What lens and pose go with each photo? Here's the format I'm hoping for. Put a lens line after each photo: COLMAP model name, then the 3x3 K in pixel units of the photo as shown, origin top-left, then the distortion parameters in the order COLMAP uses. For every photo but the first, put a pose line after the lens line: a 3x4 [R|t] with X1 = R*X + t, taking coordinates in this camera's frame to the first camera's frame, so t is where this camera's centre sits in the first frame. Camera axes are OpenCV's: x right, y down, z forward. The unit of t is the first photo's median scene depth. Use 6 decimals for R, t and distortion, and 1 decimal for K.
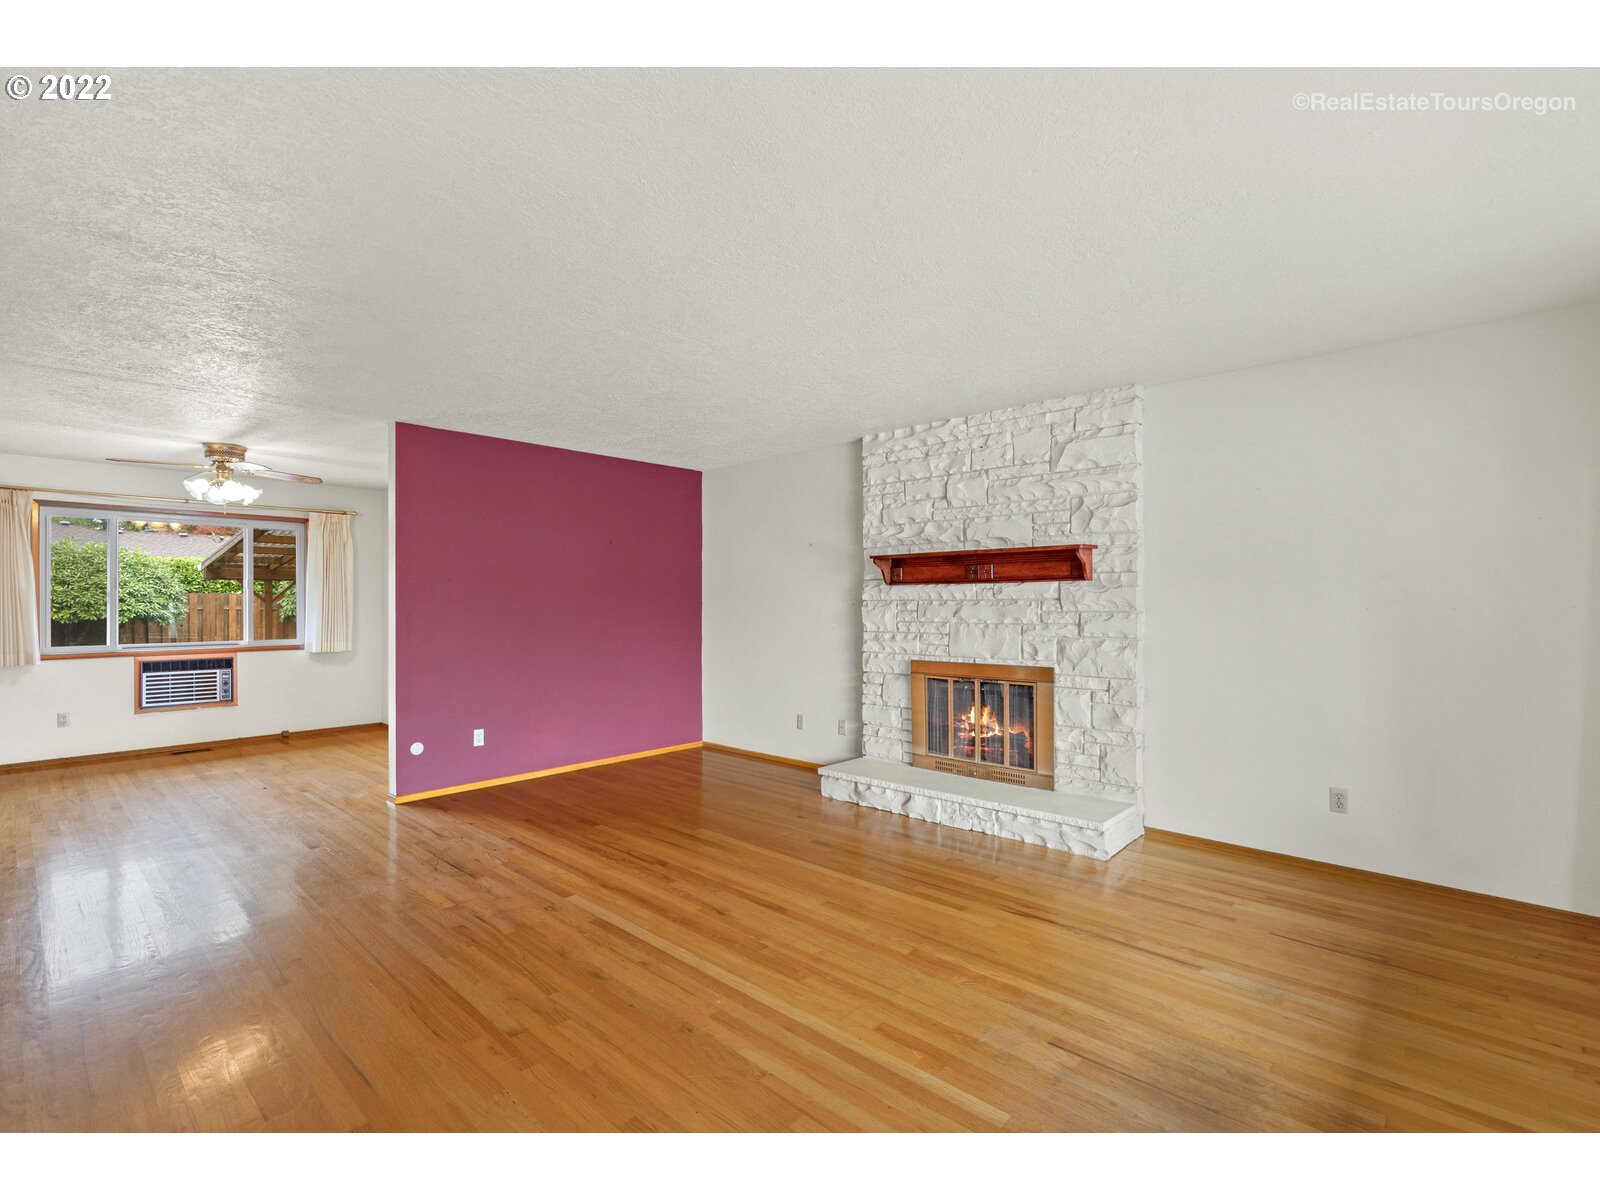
lens RADIAL K [[728.7, 0, 799.2], [0, 728.7, 593.2], [0, 0, 1]] dist [-0.020386, 0.000318]
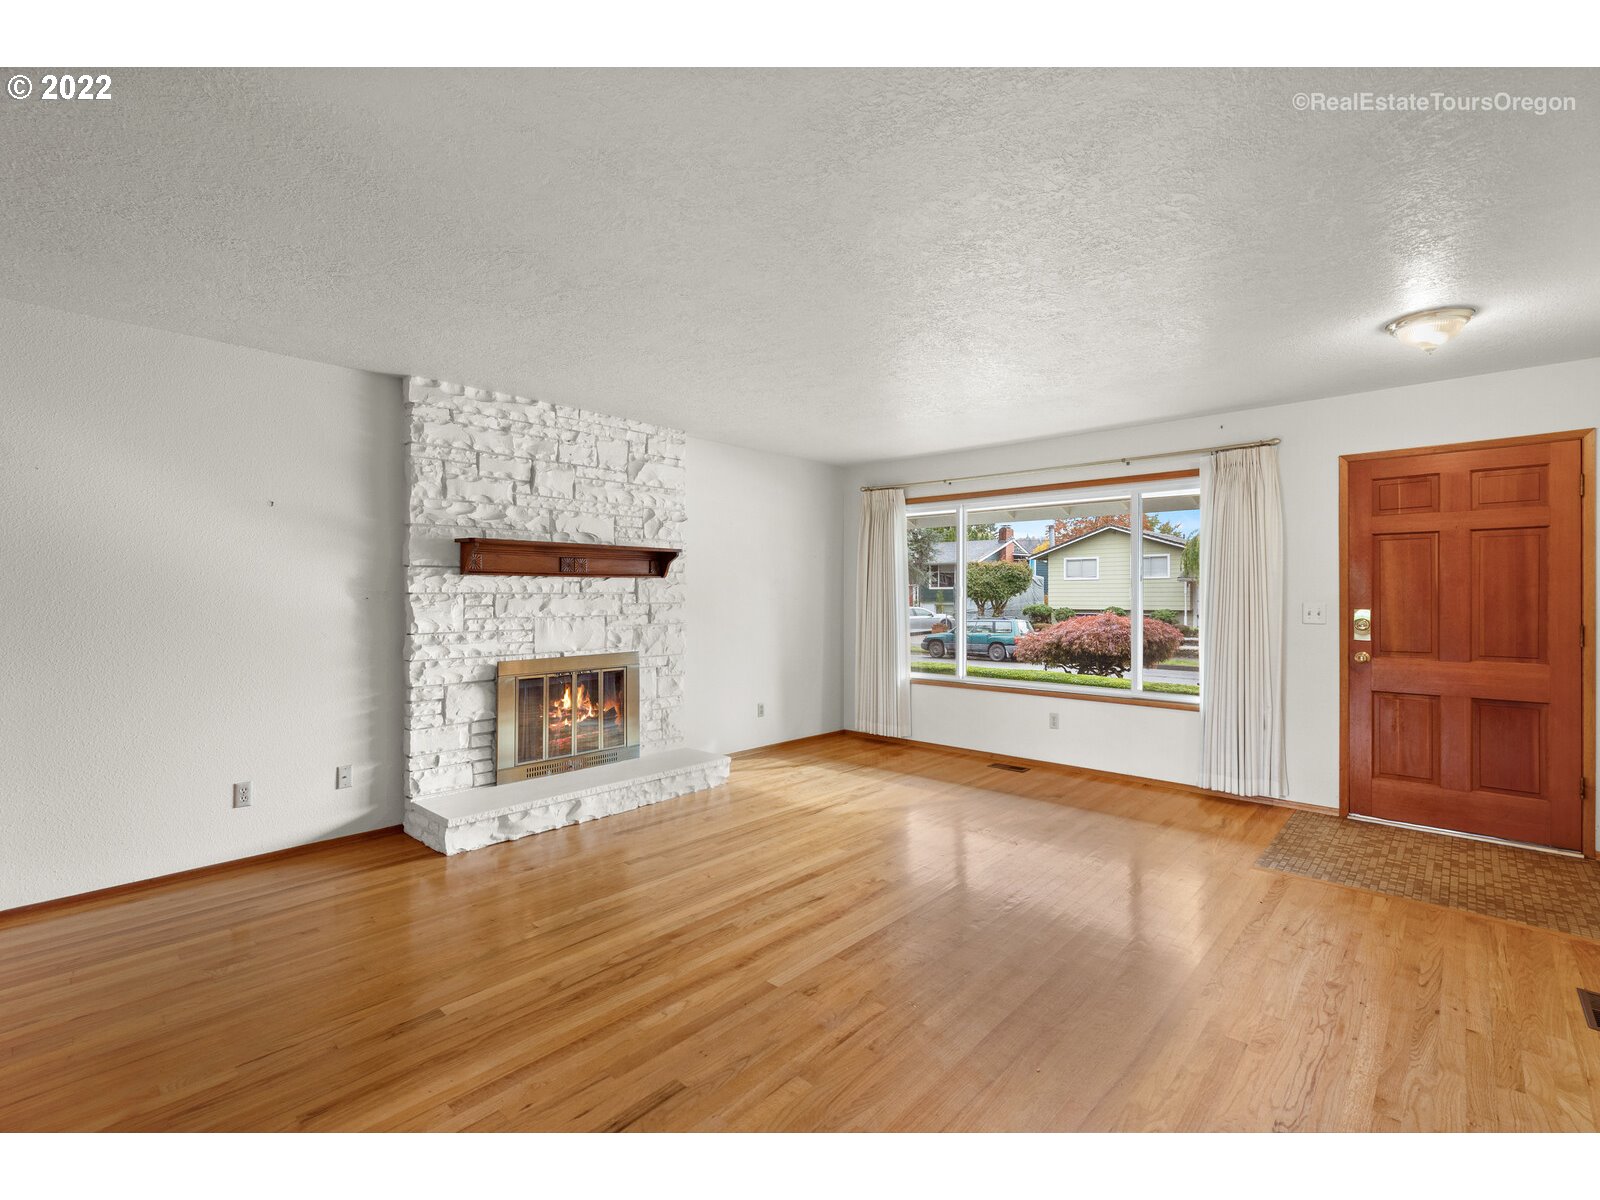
lens RADIAL K [[734.2, 0, 796.4], [0, 734.2, 583.6], [0, 0, 1]] dist [-0.001619, 0.000036]
pose [[0.004558, 0.015747, 0.999866, -0.742607], [-0.013316, 0.999788, -0.015686, 0.007411], [-0.999901, -0.013243, 0.004766, 0.664738]]
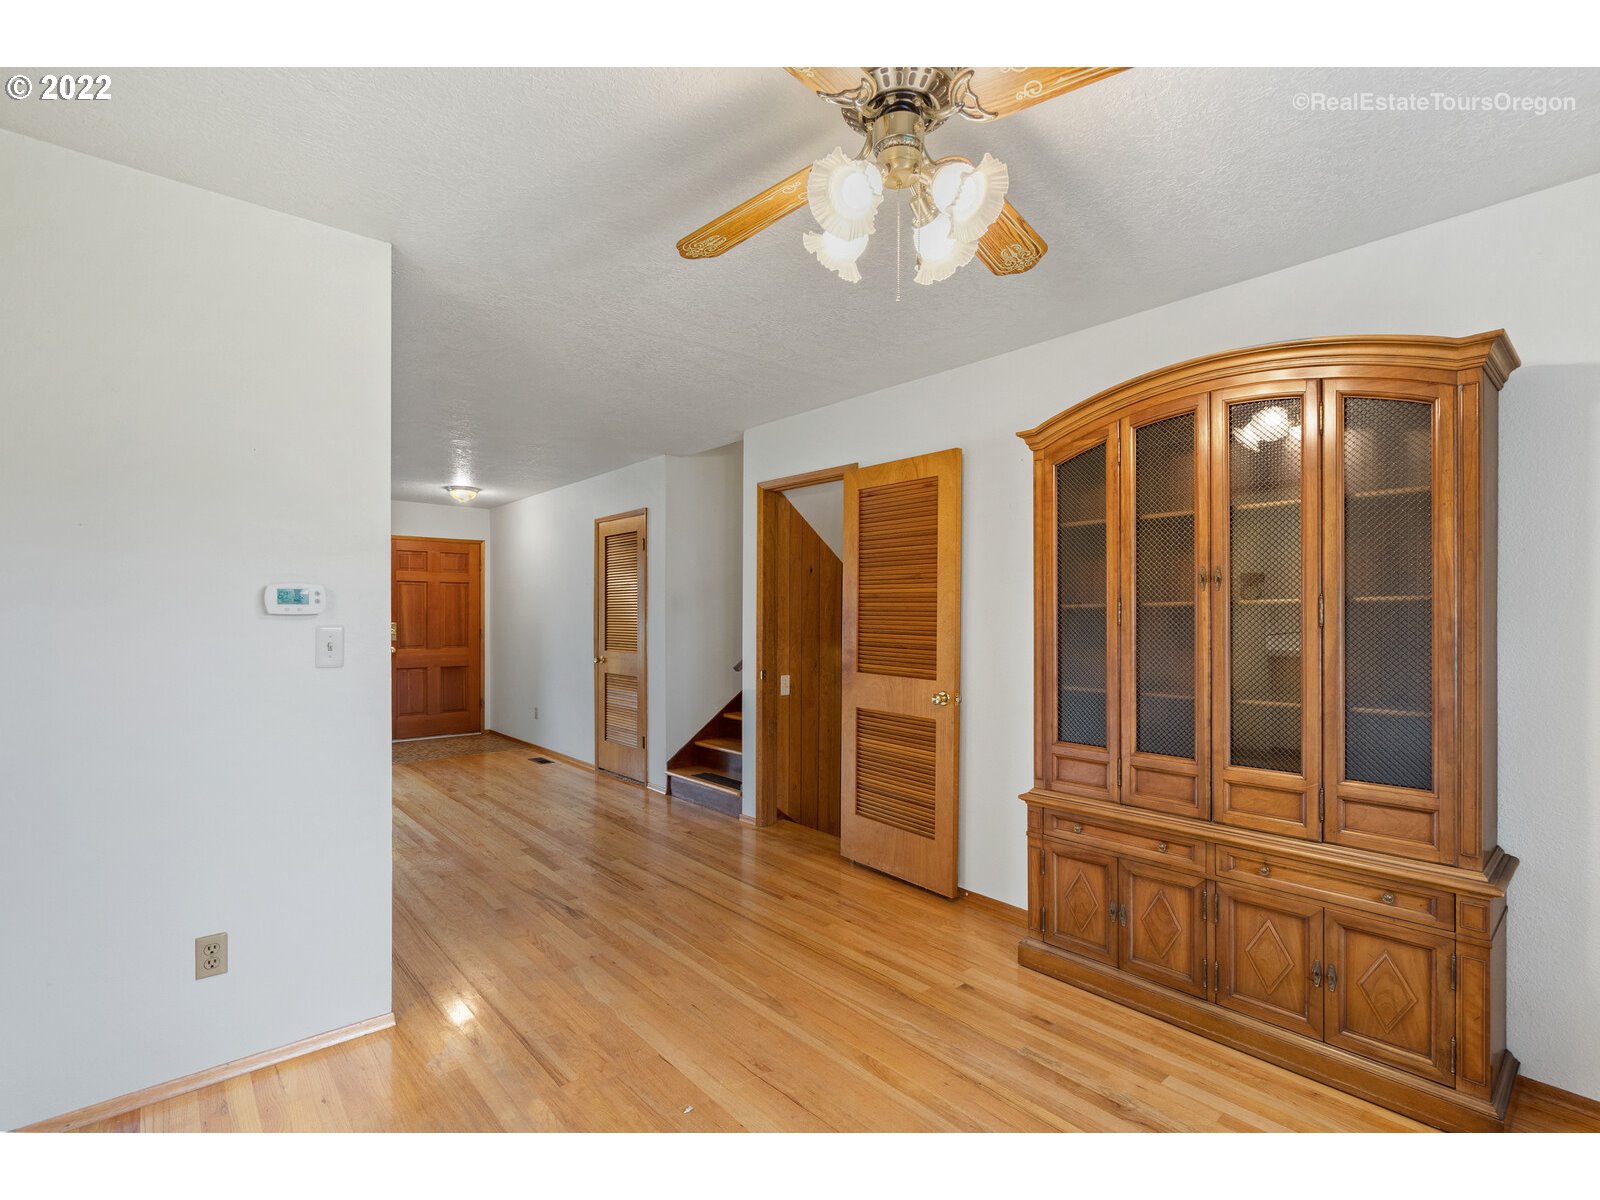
lens RADIAL K [[785.3, 0, 800.0], [0, 785.3, 600.0], [0, 0, 1]] dist [0.000050, -0.000077]
pose [[-0.989792, 0.006385, 0.142377, -0.961088], [0.002358, 0.999593, -0.028434, 0.015316], [-0.142501, -0.027808, -0.989404, 1.536406]]
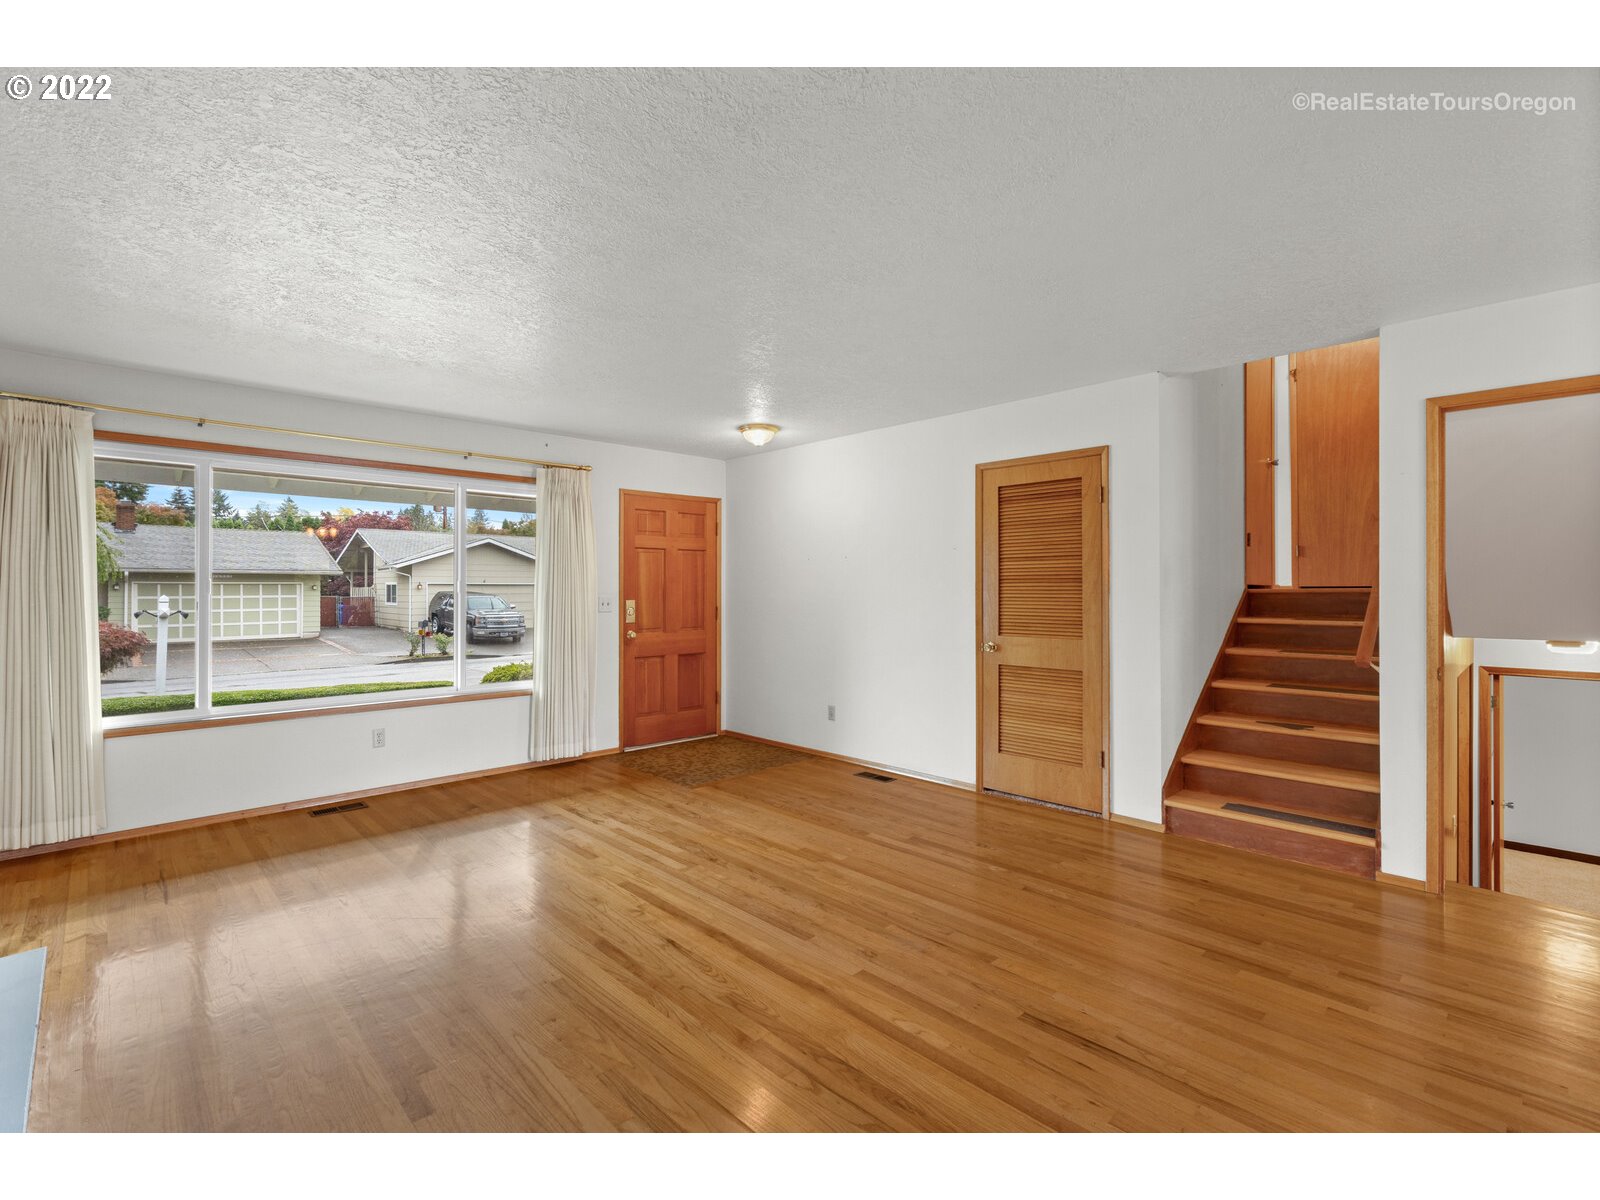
lens RADIAL K [[734.2, 0, 796.4], [0, 734.2, 583.6], [0, 0, 1]] dist [-0.001619, 0.000036]
pose [[-0.998245, 0.002913, 0.059140, -0.202914], [0.001689, 0.999784, -0.020735, 0.013297], [-0.059187, -0.020599, -0.998034, 1.221404]]
